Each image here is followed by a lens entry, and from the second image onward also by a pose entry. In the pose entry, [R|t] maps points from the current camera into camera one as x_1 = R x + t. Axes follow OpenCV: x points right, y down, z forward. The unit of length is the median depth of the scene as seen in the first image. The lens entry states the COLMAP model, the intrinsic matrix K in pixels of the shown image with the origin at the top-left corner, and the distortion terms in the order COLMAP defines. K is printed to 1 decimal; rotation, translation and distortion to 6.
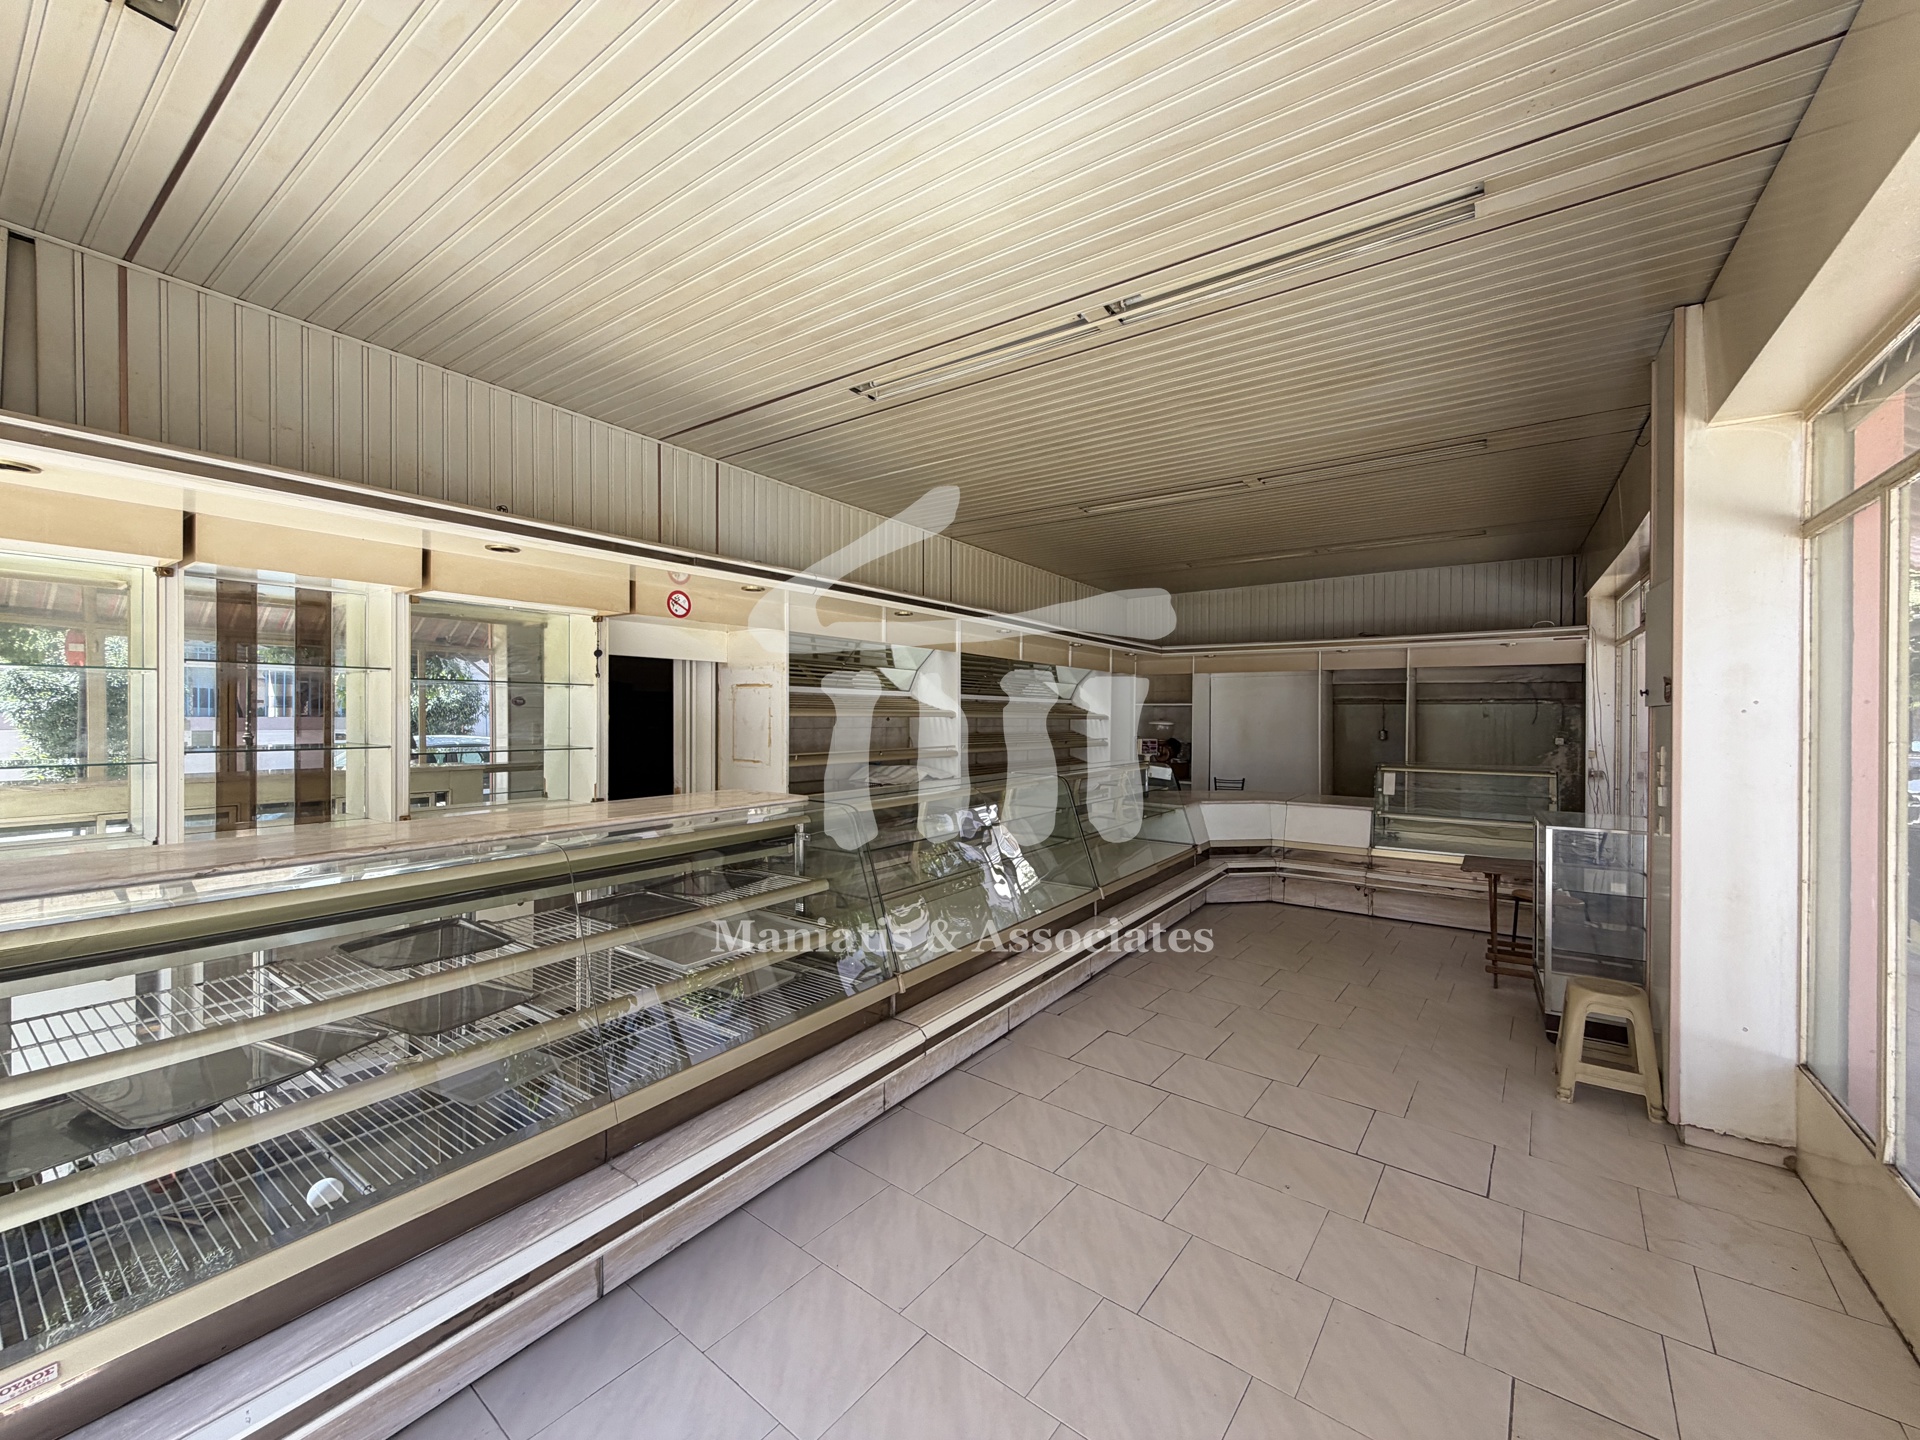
lens RADIAL K [[773.4, 0, 941.9], [0, 773.4, 719.7], [0, 0, 1]] dist [0.003336, 0.000135]
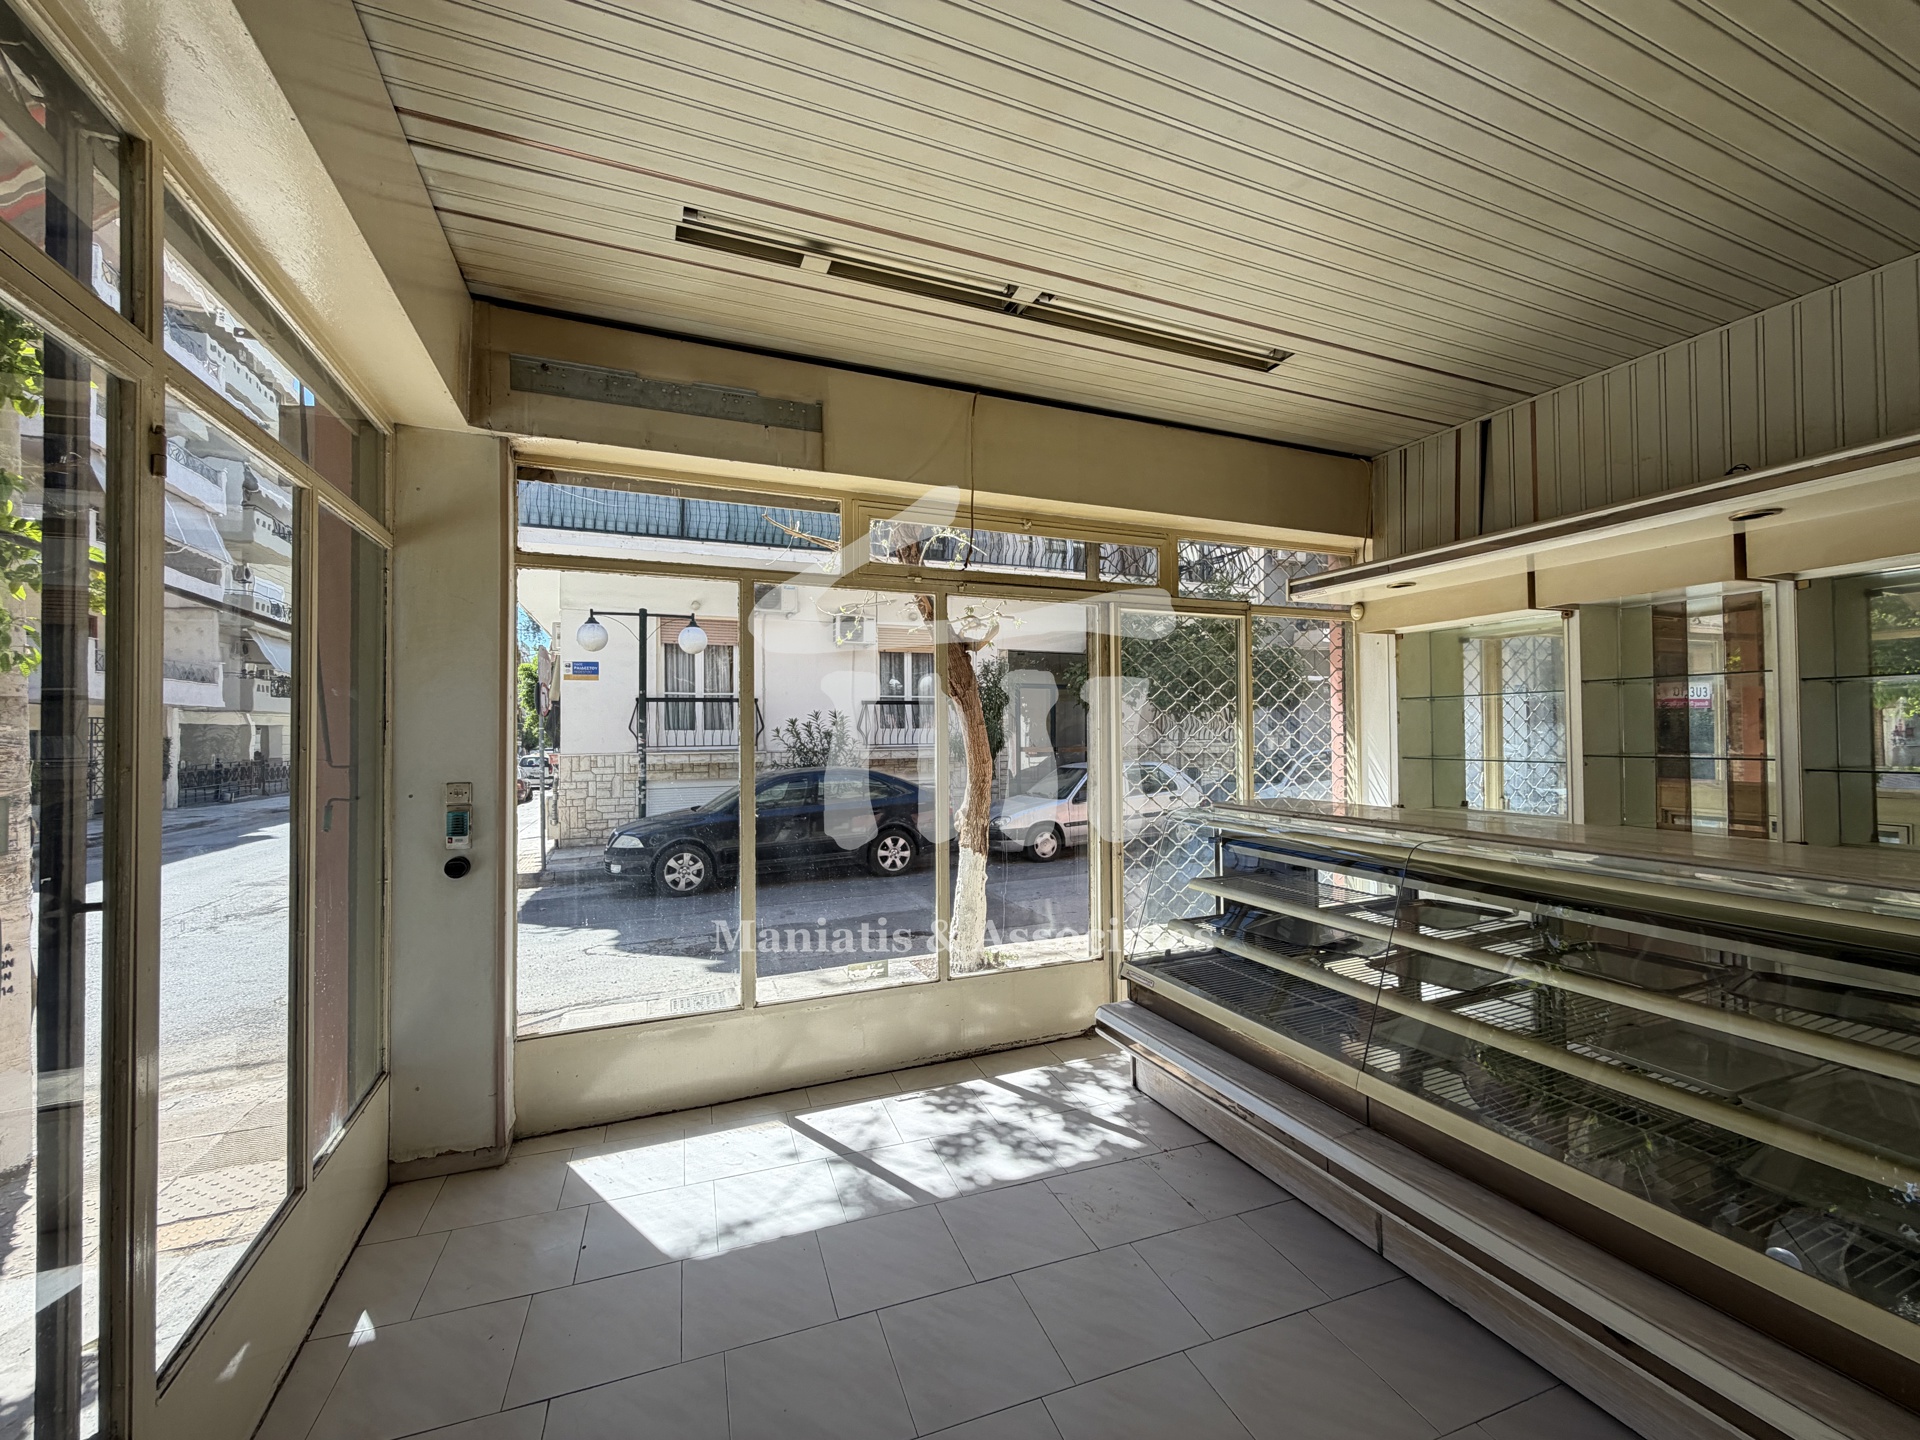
lens RADIAL K [[767.4, 0, 966.1], [0, 767.4, 717.7], [0, 0, 1]] dist [0.001244, 0.000126]
pose [[-0.513039, -0.013207, -0.858264, 0.590792], [0.001292, 0.999869, -0.016158, 0.000869], [0.858364, -0.009398, -0.512955, 0.778476]]
